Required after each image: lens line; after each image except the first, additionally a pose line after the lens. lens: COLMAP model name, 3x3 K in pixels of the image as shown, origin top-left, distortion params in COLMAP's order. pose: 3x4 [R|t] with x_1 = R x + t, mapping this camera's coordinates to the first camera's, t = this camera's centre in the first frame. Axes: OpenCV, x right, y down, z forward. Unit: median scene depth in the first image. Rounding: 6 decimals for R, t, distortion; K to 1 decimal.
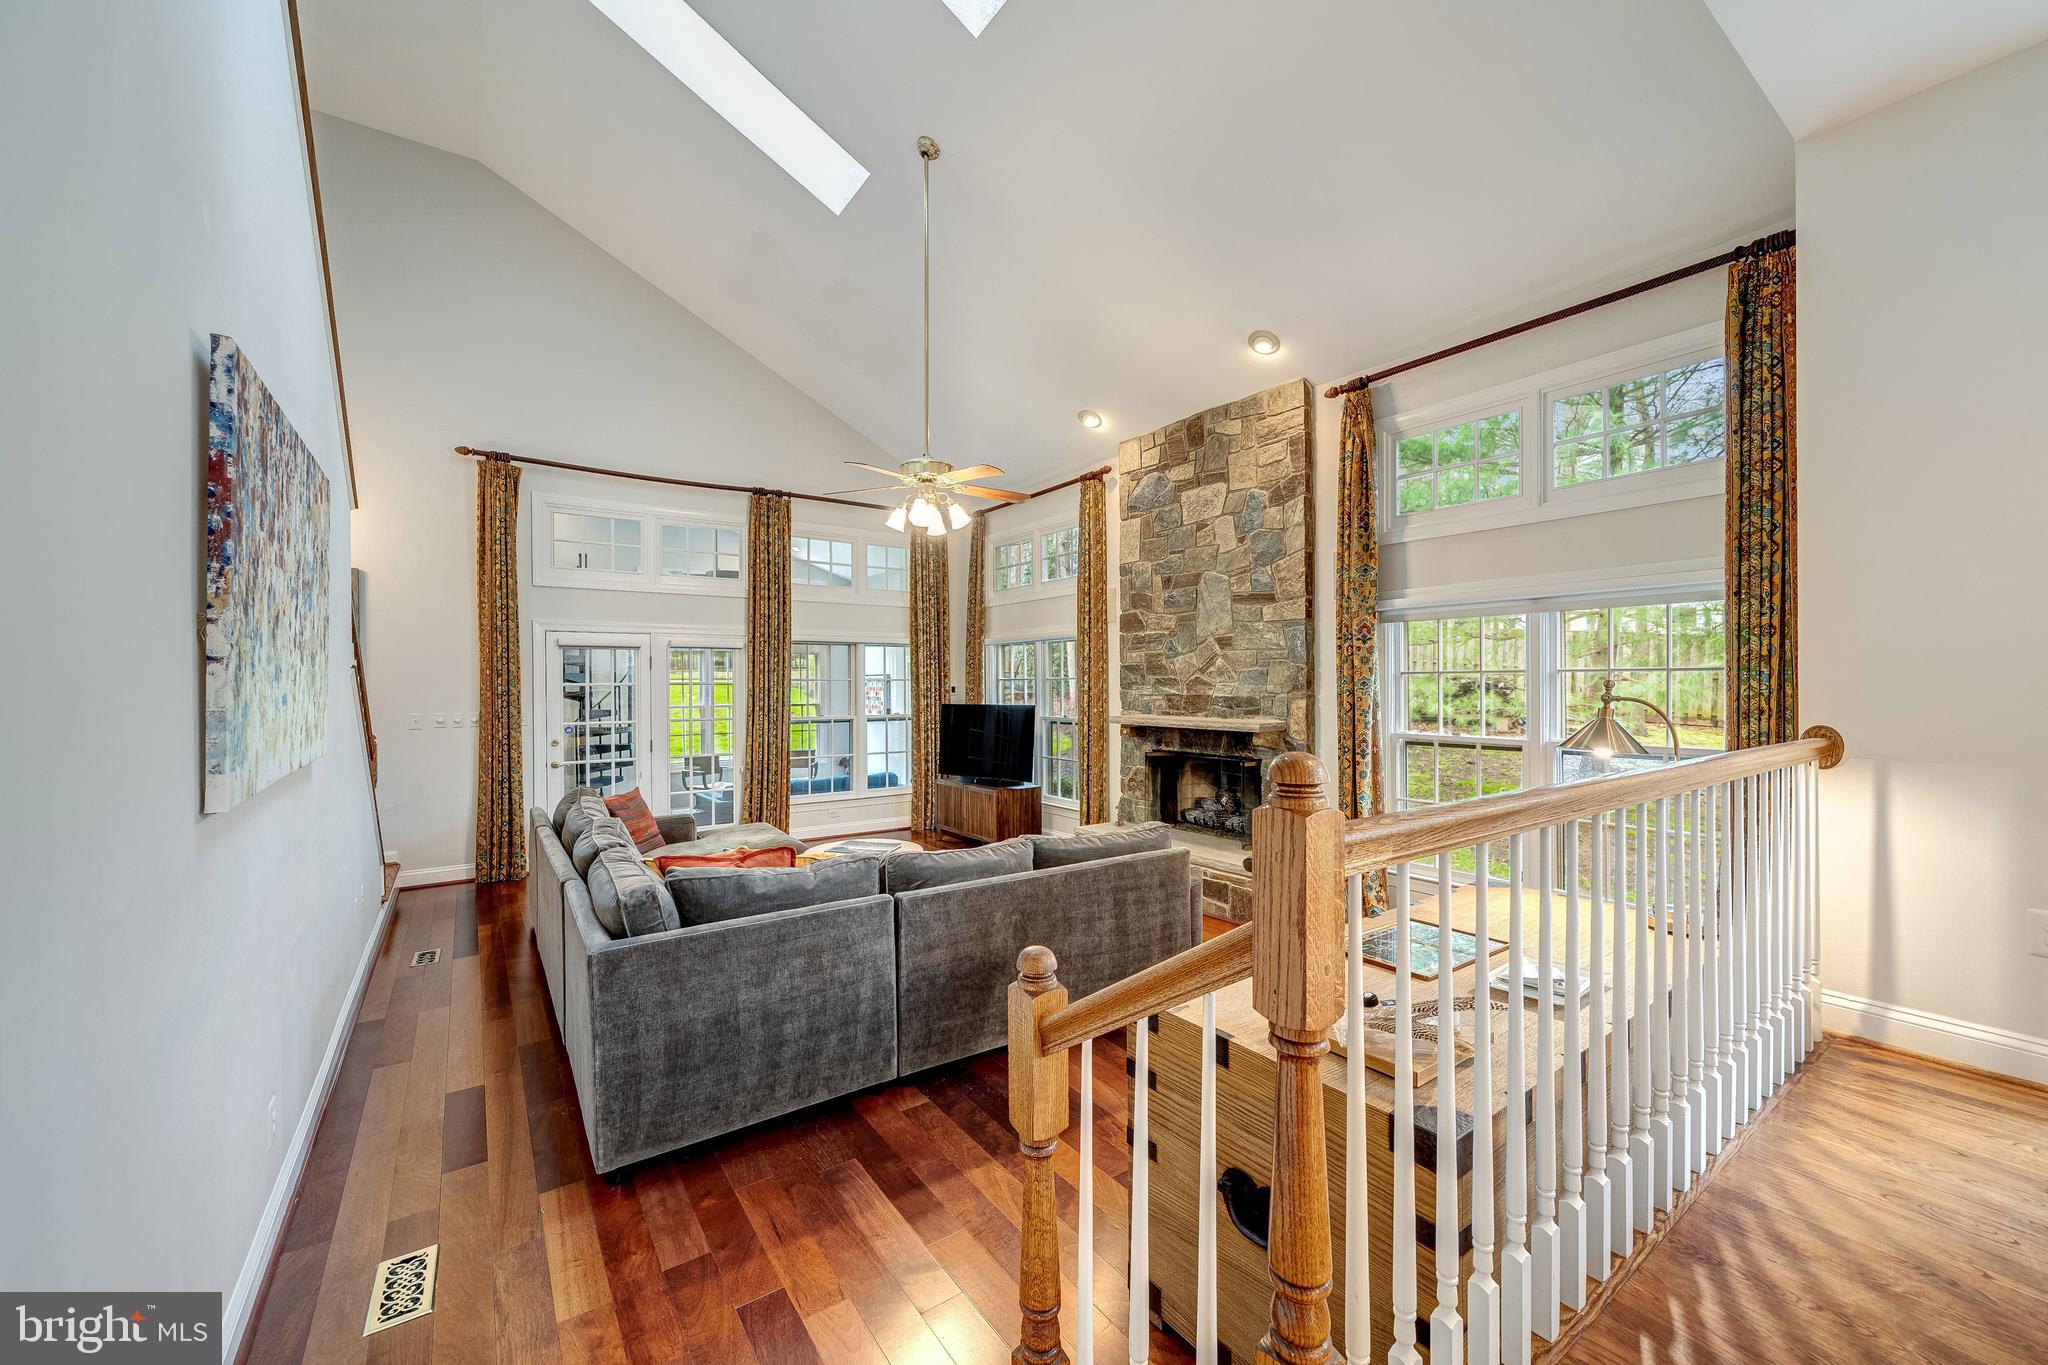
lens RADIAL K [[774.0, 0, 1024.0], [0, 774.0, 682.5], [0, 0, 1]] dist [-0.001545, -0.000294]
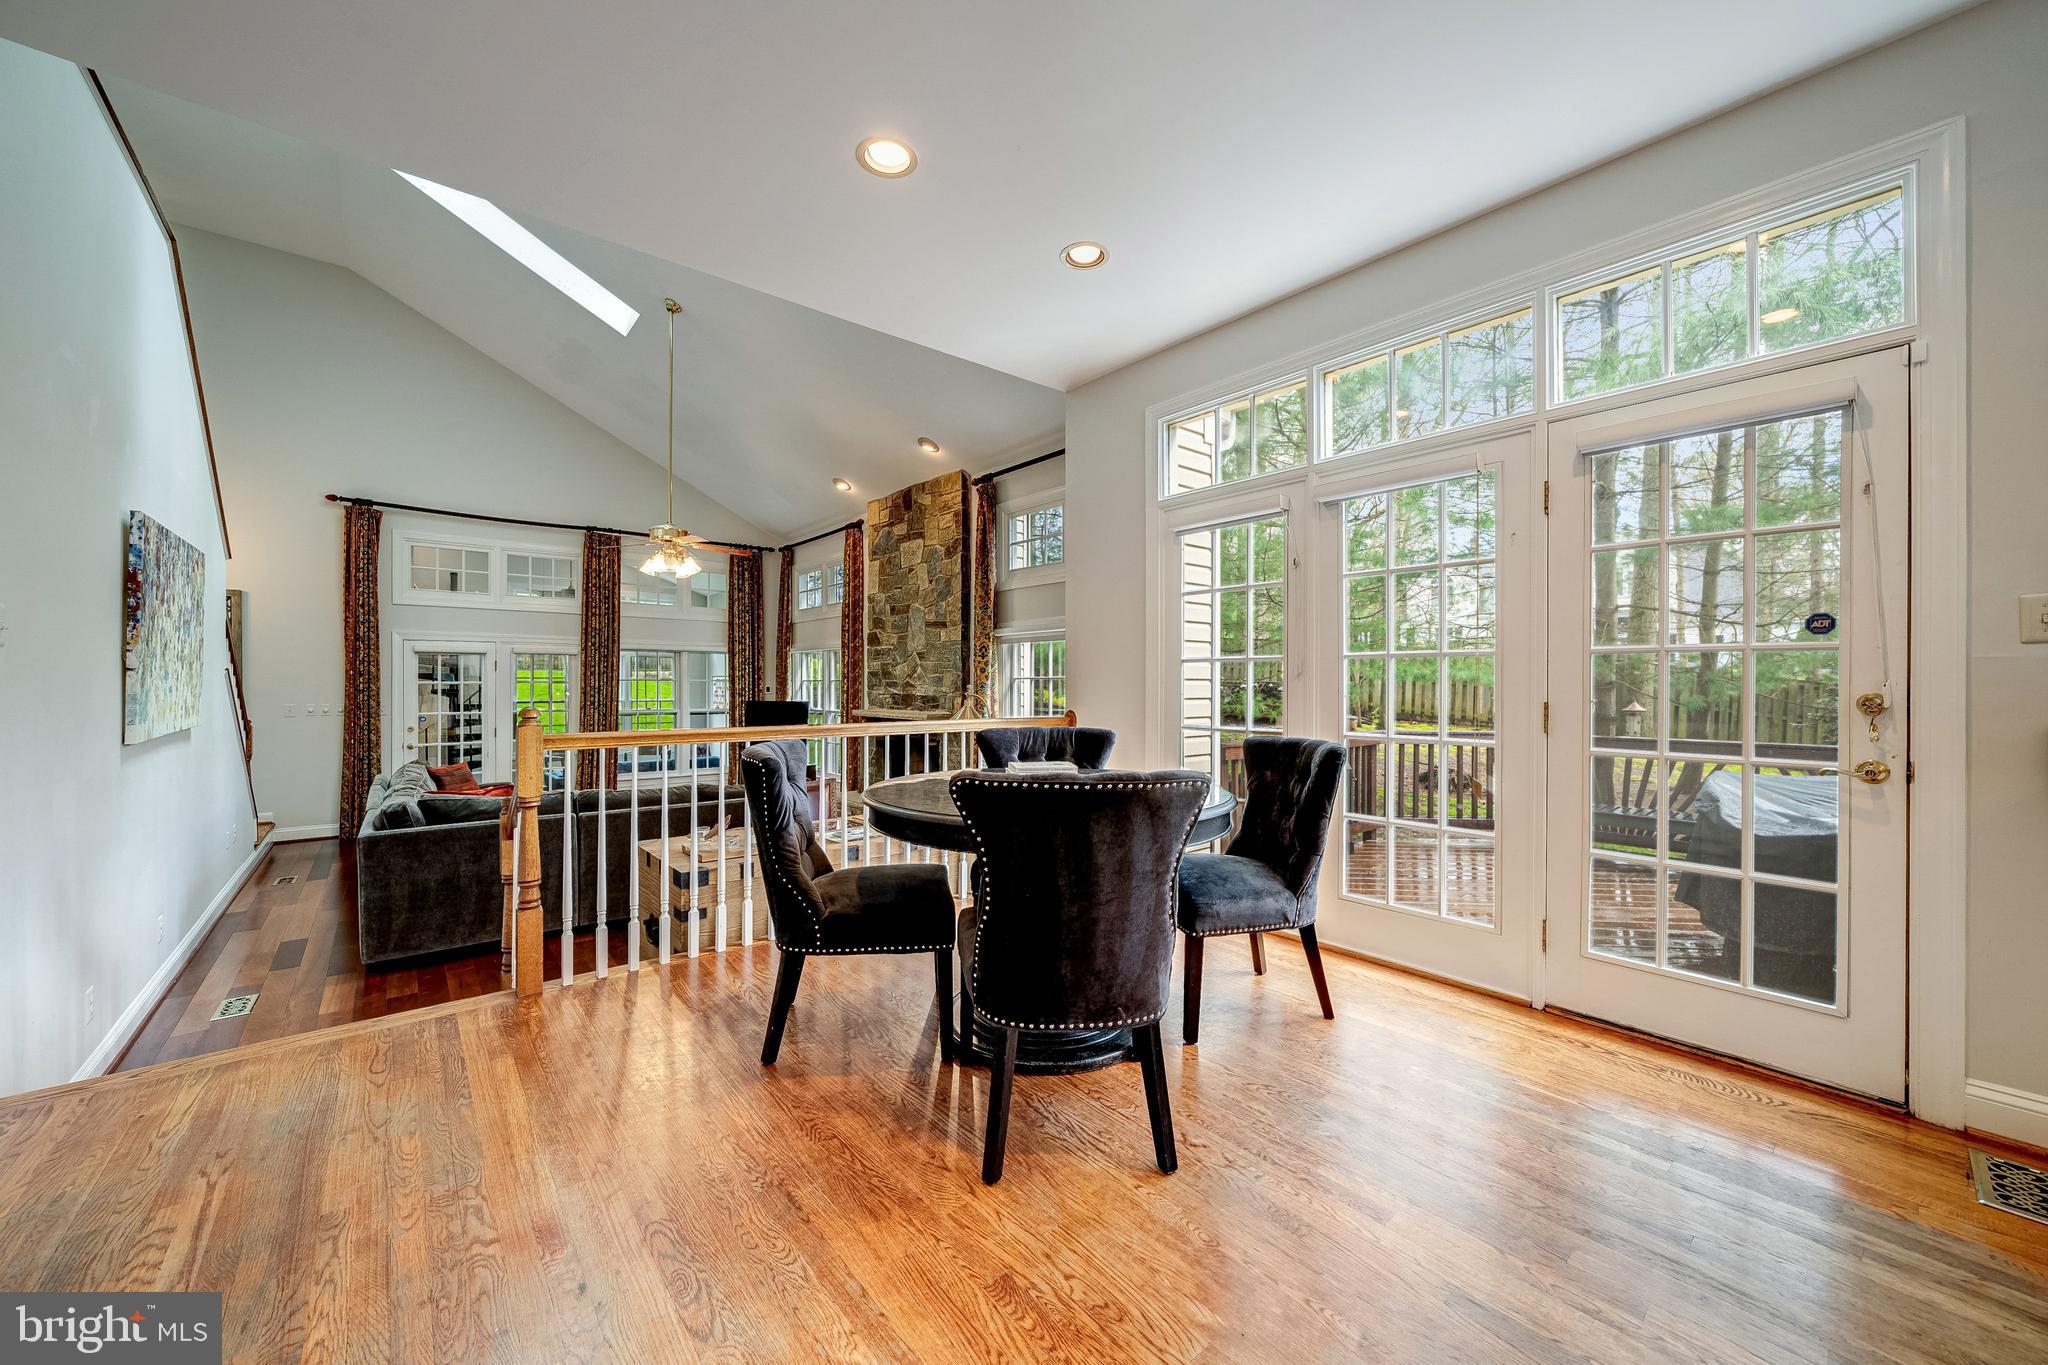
lens RADIAL K [[752.1, 0, 1024.0], [0, 752.1, 682.5], [0, 0, 1]] dist [-0.000840, 0.000011]
pose [[0.997033, 0.008090, 0.076554, 0.338105], [-0.007916, 0.999965, -0.002573, -0.002670], [-0.076572, 0.001959, 0.997062, -0.339788]]
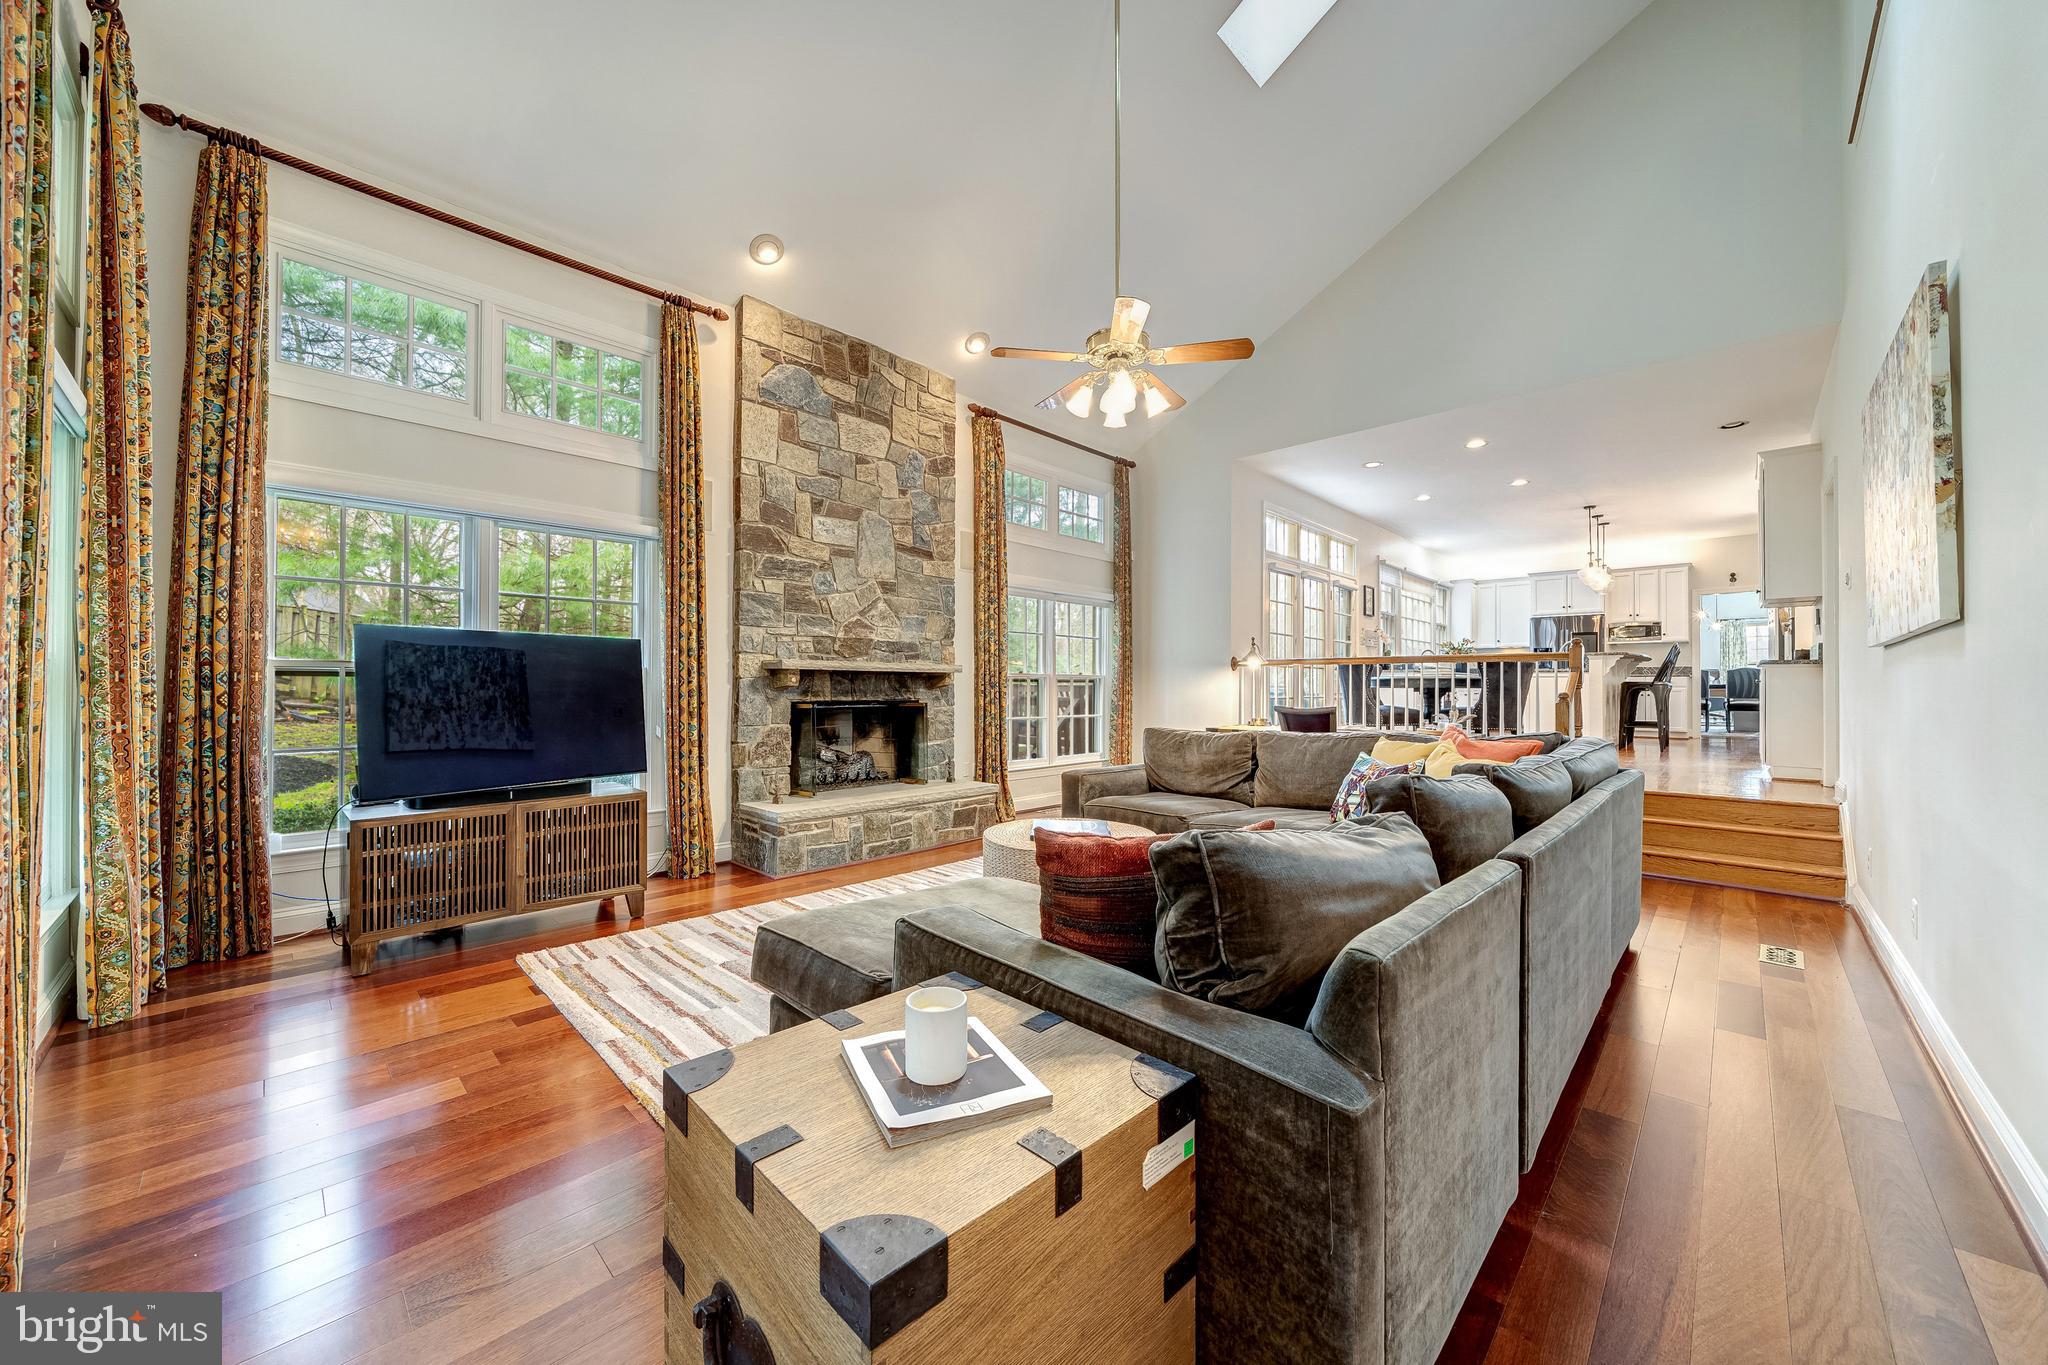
lens RADIAL K [[752.1, 0, 1024.0], [0, 752.1, 682.5], [0, 0, 1]] dist [-0.000840, 0.000011]
pose [[-0.185192, 0.009364, 0.982658, -0.731629], [-0.002843, 0.999945, -0.010065, 0.081174], [-0.982698, -0.004658, -0.185155, 1.004668]]
